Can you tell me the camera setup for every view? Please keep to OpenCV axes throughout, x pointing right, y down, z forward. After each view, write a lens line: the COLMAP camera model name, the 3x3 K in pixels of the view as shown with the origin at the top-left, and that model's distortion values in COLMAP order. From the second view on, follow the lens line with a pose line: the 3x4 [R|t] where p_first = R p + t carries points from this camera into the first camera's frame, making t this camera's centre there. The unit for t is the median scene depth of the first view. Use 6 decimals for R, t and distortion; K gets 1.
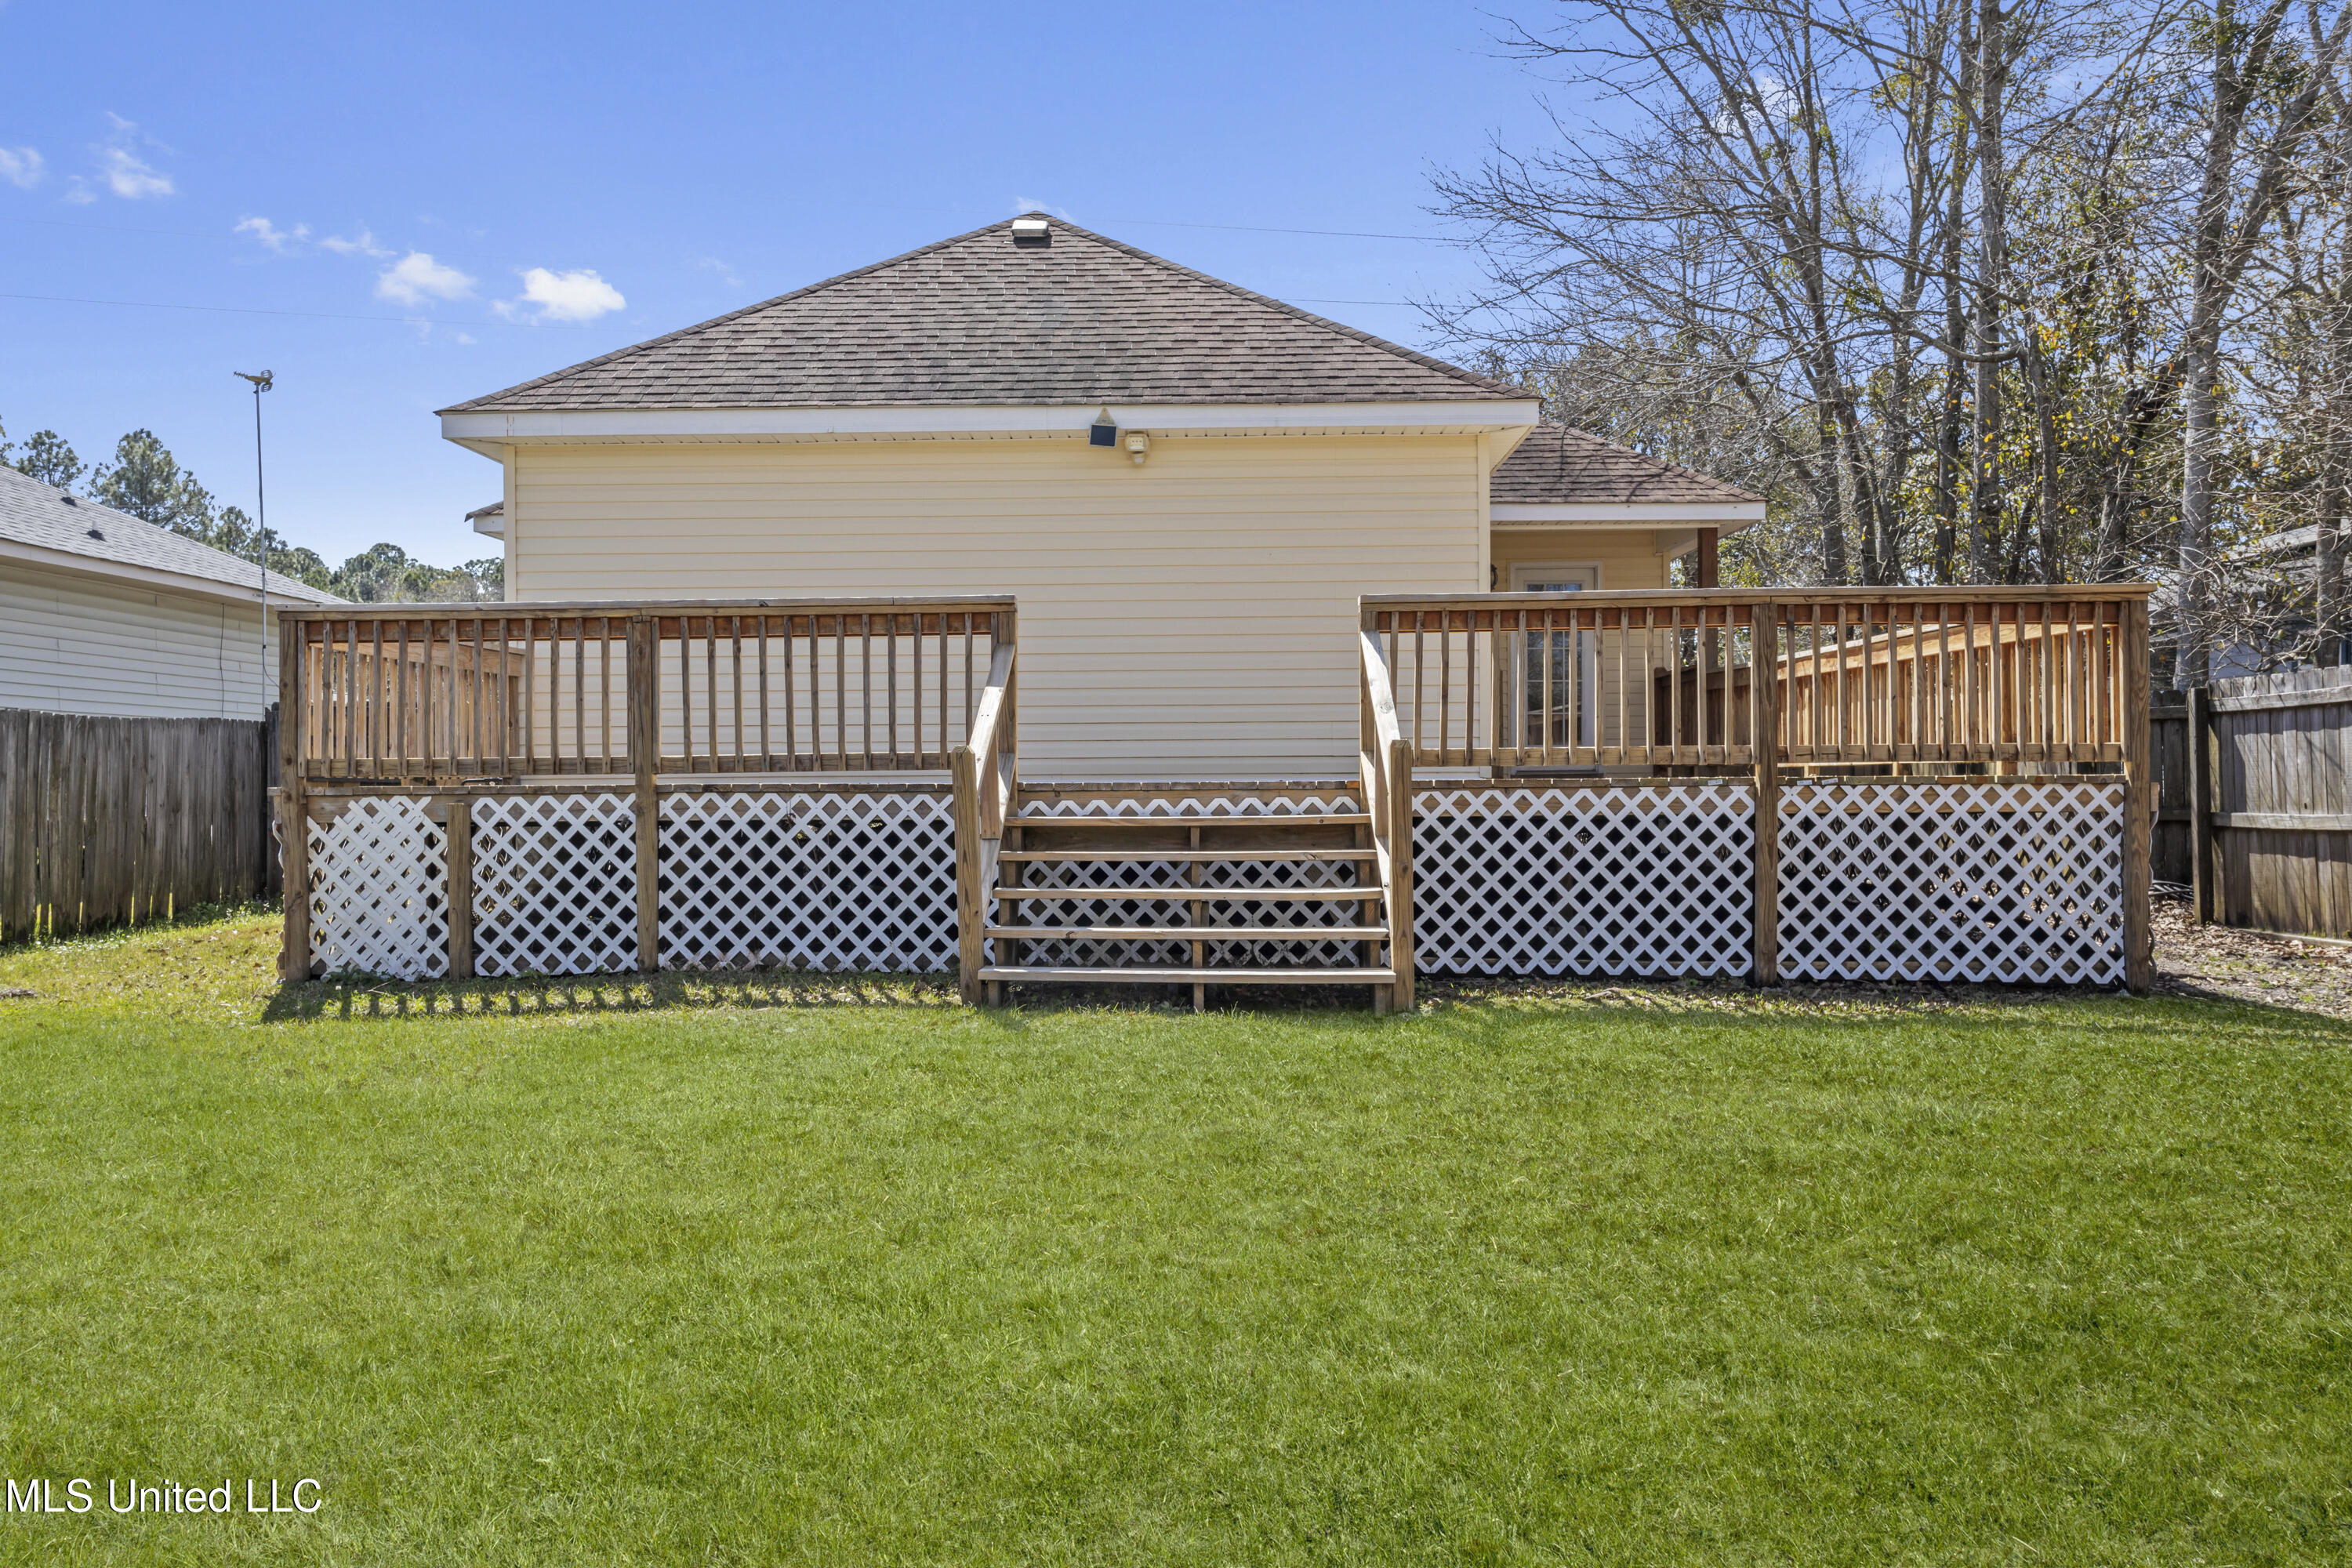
lens RADIAL K [[1884.0, 0, 1177.0], [0, 1884.0, 782.5], [0, 0, 1]] dist [-0.003293, 0.005181]
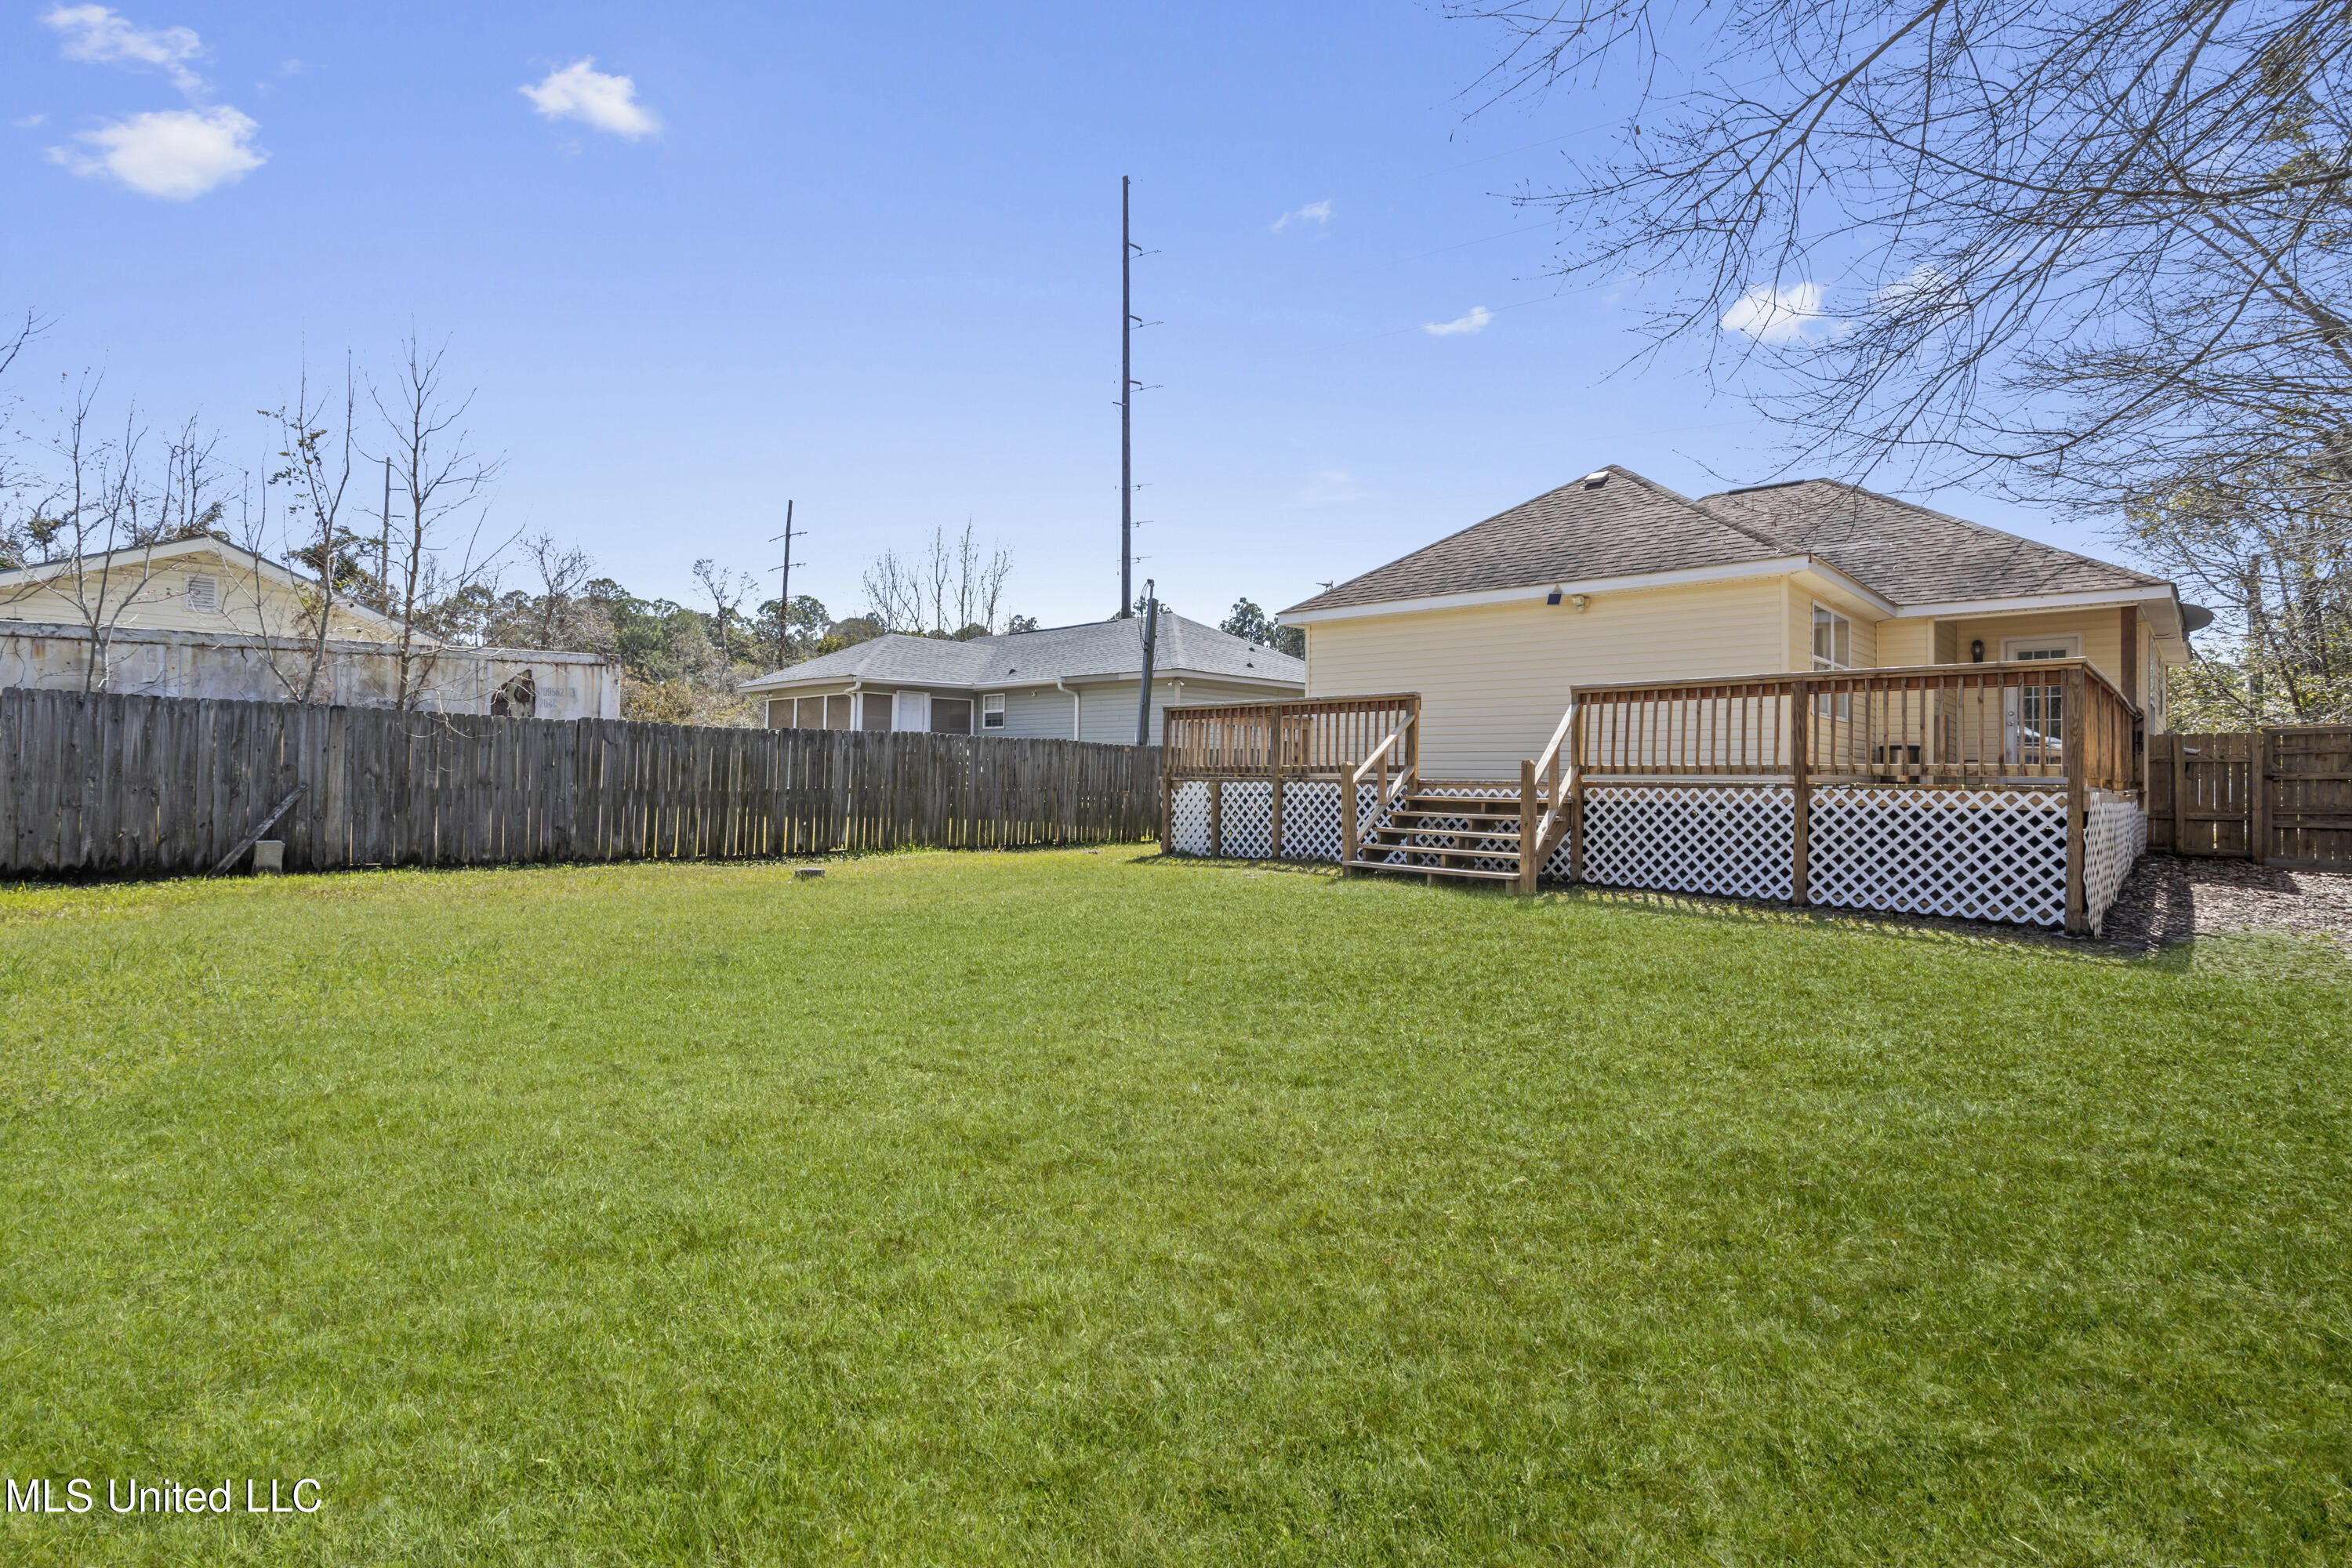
lens RADIAL K [[1118.6, 0, 1175.8], [0, 1118.6, 782.3], [0, 0, 1]] dist [-0.012842, 0.004992]
pose [[0.743552, 0.017837, -0.668440, 0.558814], [-0.016516, 0.999829, 0.008308, -0.002874], [0.668474, 0.004862, 0.743720, -0.120060]]
